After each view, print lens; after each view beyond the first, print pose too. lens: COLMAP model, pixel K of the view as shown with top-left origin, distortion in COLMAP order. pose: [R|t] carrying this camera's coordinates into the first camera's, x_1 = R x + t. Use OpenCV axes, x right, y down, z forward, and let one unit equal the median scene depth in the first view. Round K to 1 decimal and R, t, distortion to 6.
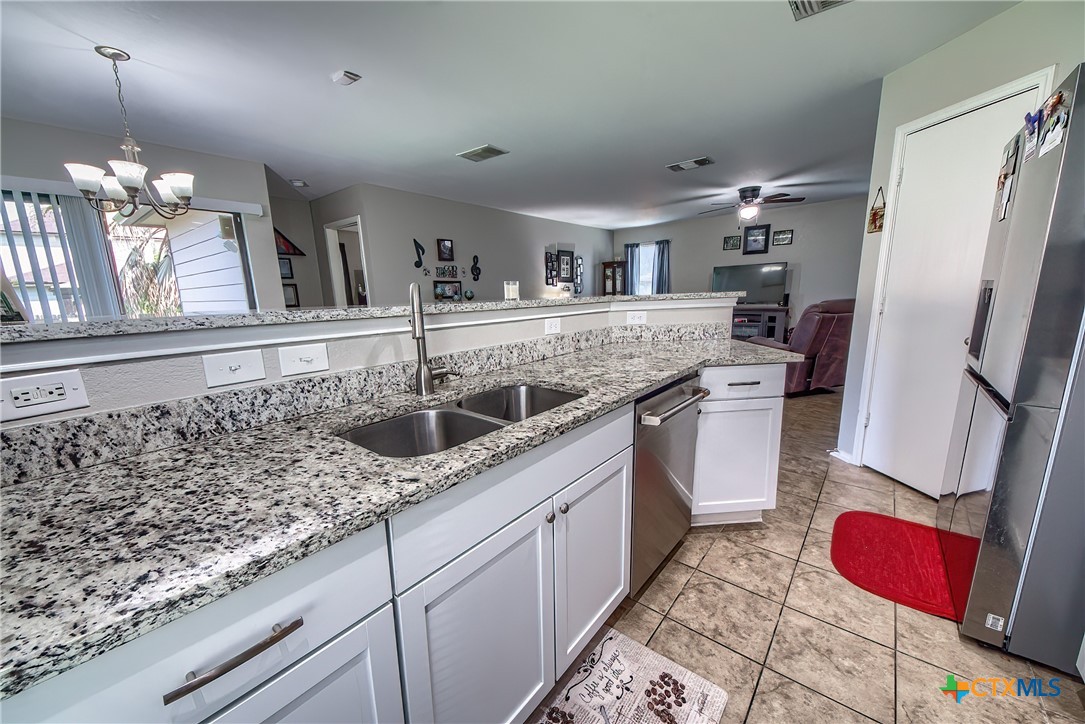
lens RADIAL K [[418.0, 0, 543.8], [0, 418.0, 371.4], [0, 0, 1]] dist [0.018875, -0.009333]
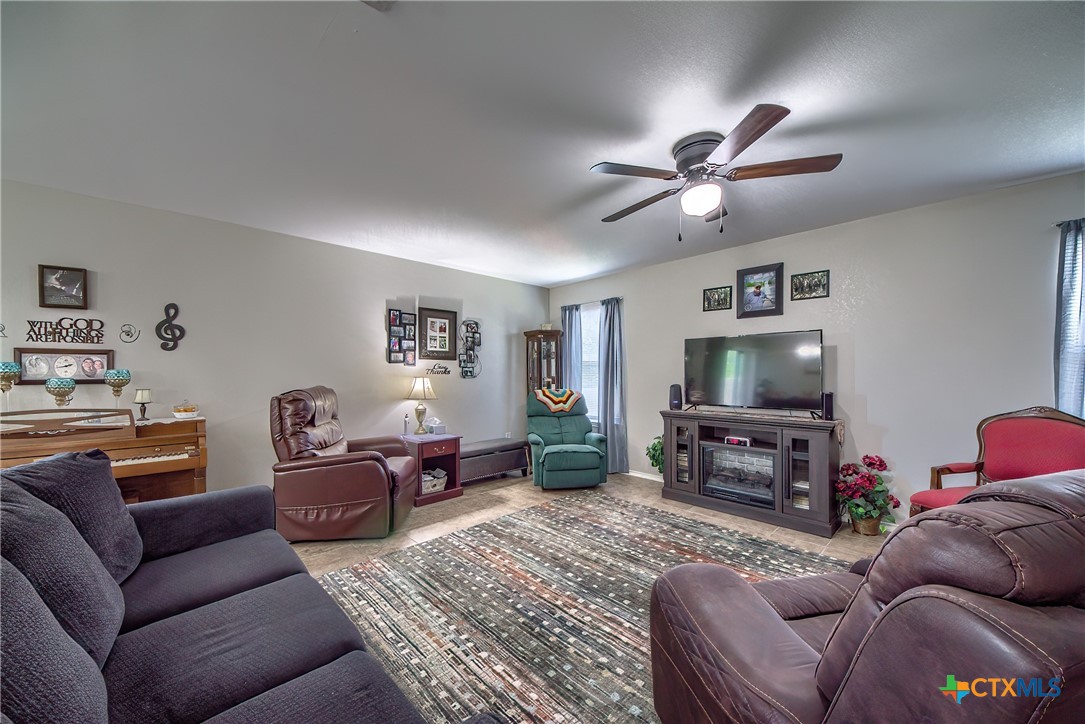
lens RADIAL K [[402.2, 0, 541.2], [0, 402.2, 366.9], [0, 0, 1]] dist [0.043867, -0.031869]
pose [[0.995043, 0.022205, -0.096938, 0.548897], [-0.040809, 0.980075, -0.194392, -0.201615], [0.090690, 0.197384, 0.976122, 0.944010]]
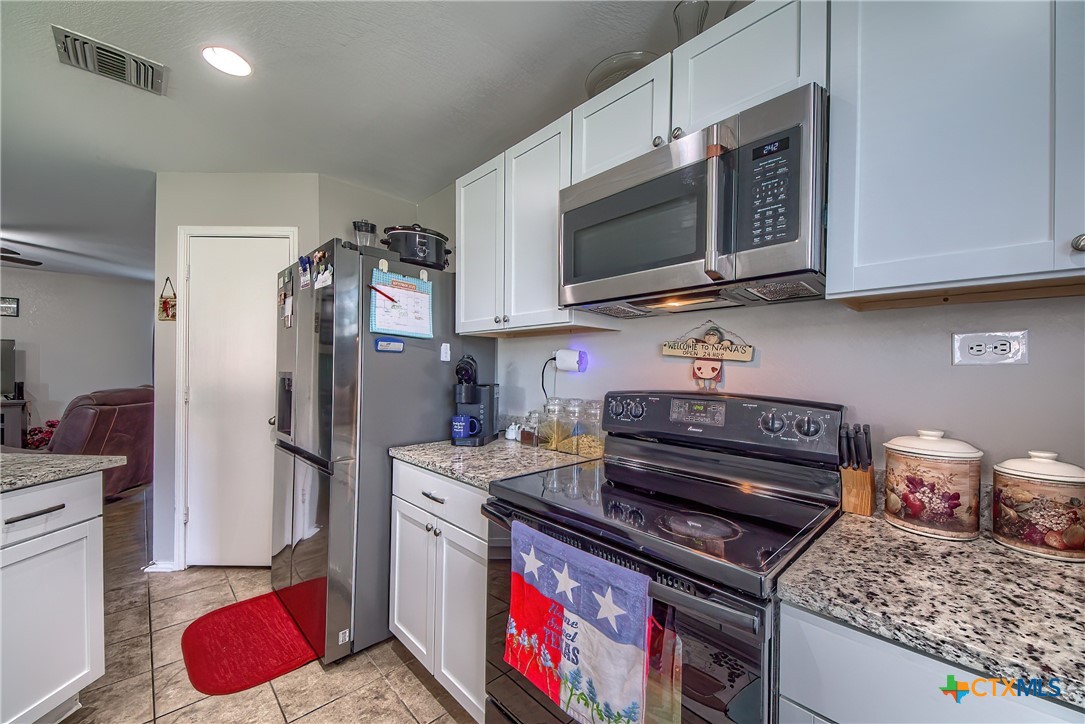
lens RADIAL K [[425.0, 0, 542.9], [0, 425.0, 365.3], [0, 0, 1]] dist [-0.001126, -0.000278]
pose [[0.113381, 0.037224, 0.992854, -0.087068], [0.183371, 0.981347, -0.057733, -0.012064], [-0.976483, 0.188607, 0.104440, 0.067109]]
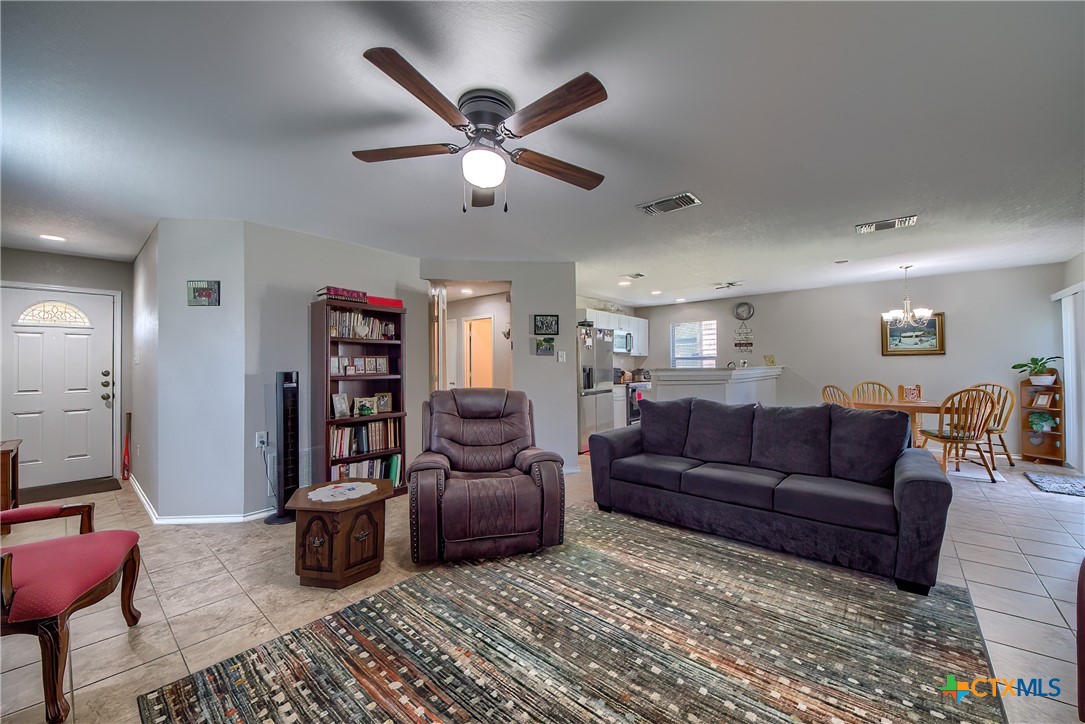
lens RADIAL K [[402.2, 0, 541.2], [0, 402.2, 366.9], [0, 0, 1]] dist [0.043867, -0.031869]
pose [[-0.999370, 0.035361, -0.003139, 0.659471], [0.034084, 0.980472, 0.193685, -0.428135], [0.009927, 0.193456, -0.981059, 2.086318]]
